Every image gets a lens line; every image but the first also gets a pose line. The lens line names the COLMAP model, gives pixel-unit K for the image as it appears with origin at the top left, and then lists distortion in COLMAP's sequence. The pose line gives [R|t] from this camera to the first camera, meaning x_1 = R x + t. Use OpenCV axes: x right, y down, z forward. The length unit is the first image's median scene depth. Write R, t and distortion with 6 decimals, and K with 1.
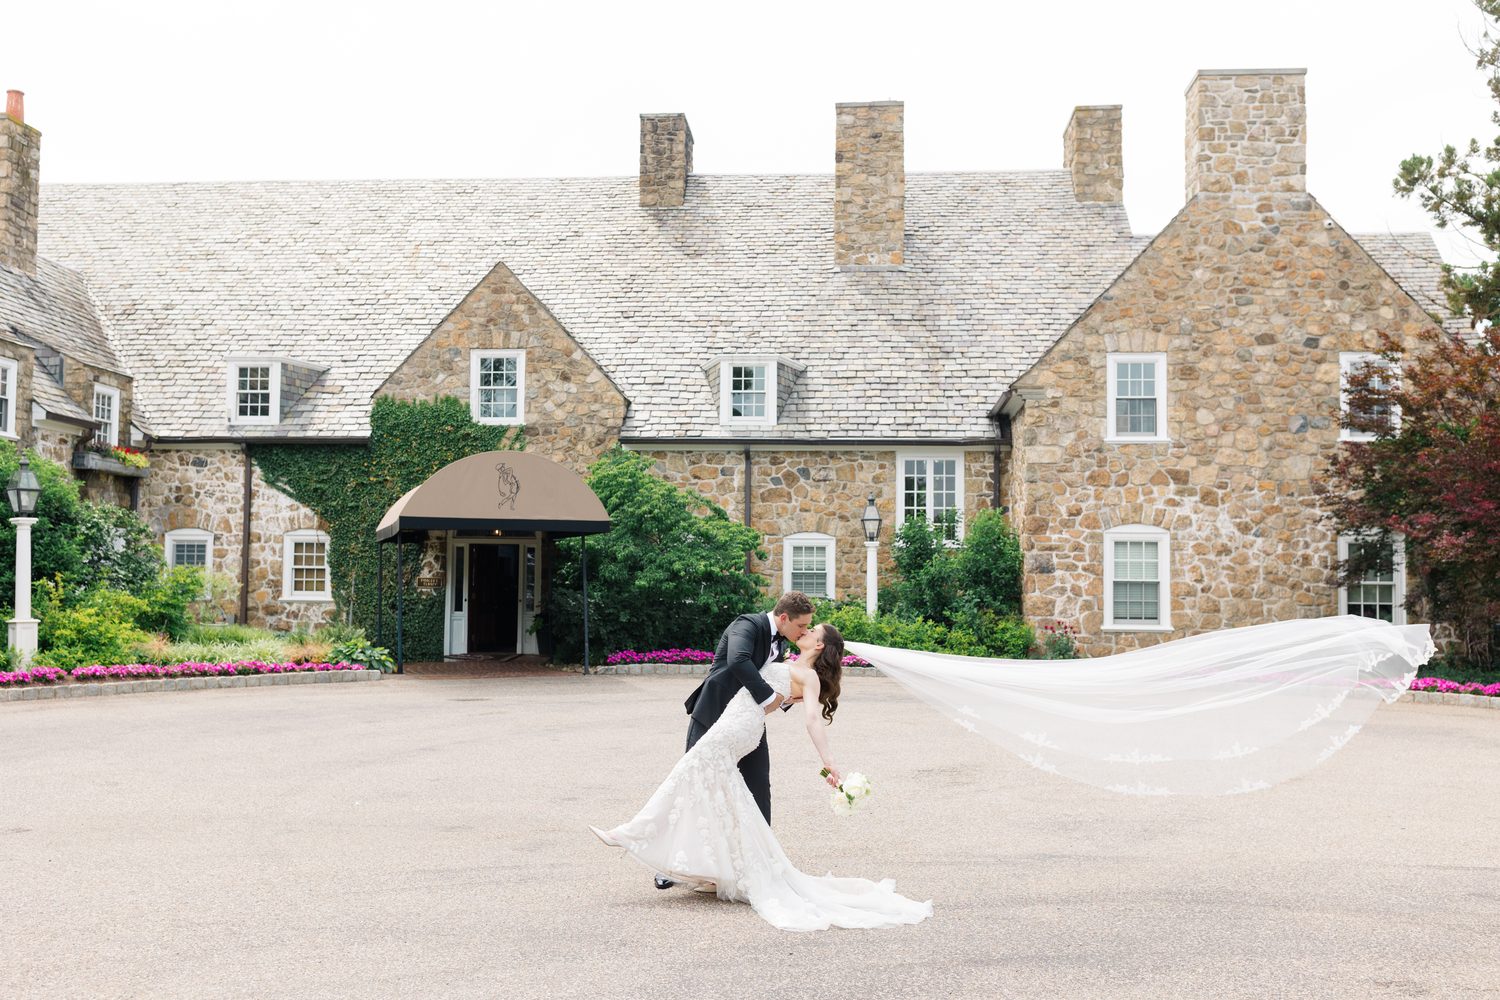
lens RADIAL K [[1344.8, 0, 748.8], [0, 1344.8, 497.9], [0, 0, 1]] dist [0.000897, -0.007701]
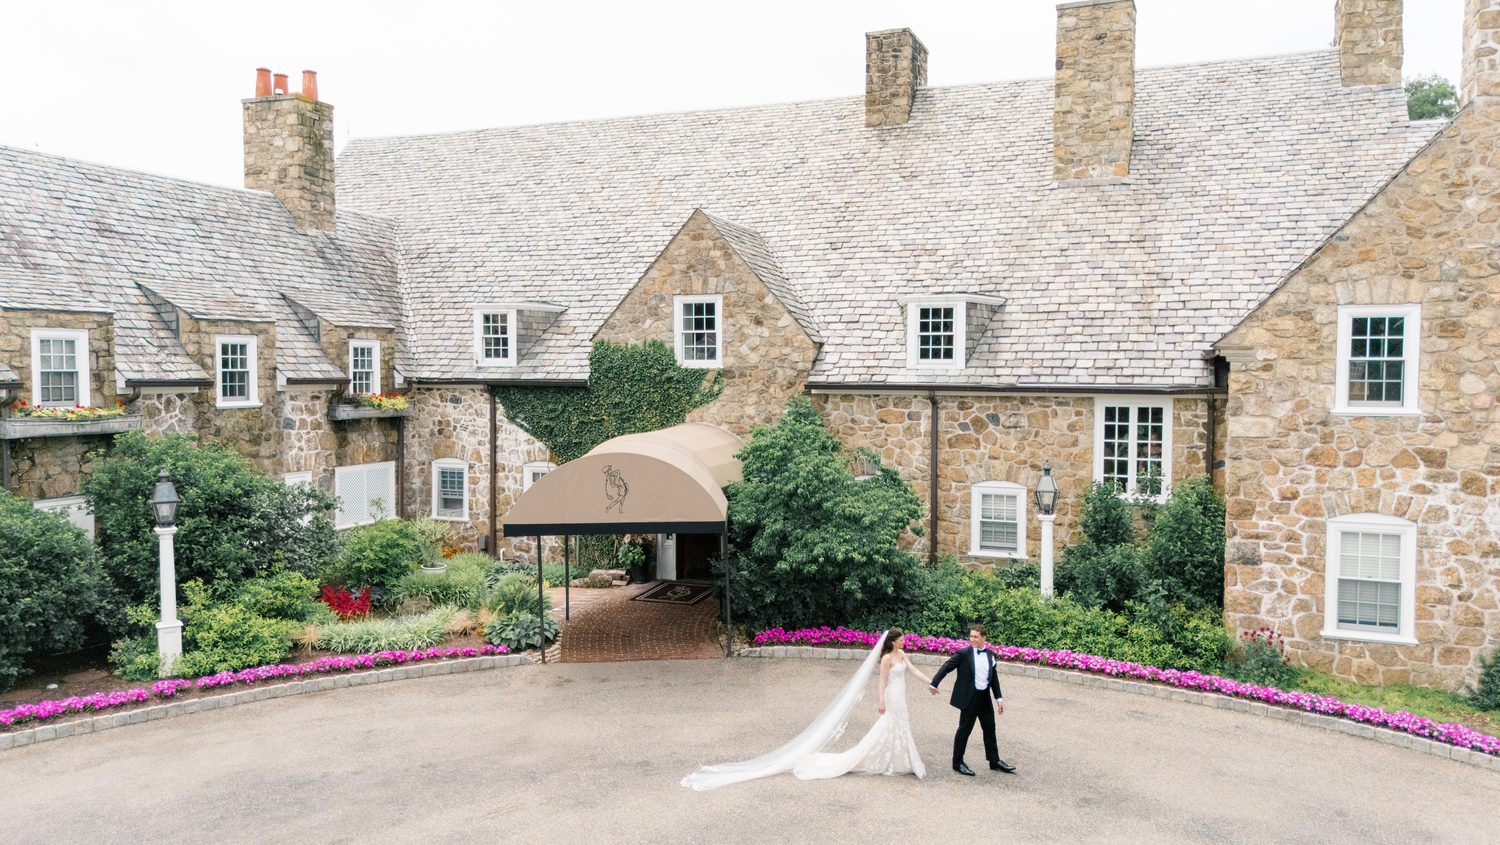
lens RADIAL K [[1092.8, 0, 740.6], [0, 1092.8, 429.9], [0, 0, 1]] dist [0.063869, -0.058984]
pose [[0.956621, 0.006864, -0.291255, 0.092640], [0.020847, 0.995547, 0.091932, -0.083161], [0.290589, -0.094016, 0.952218, 0.193217]]
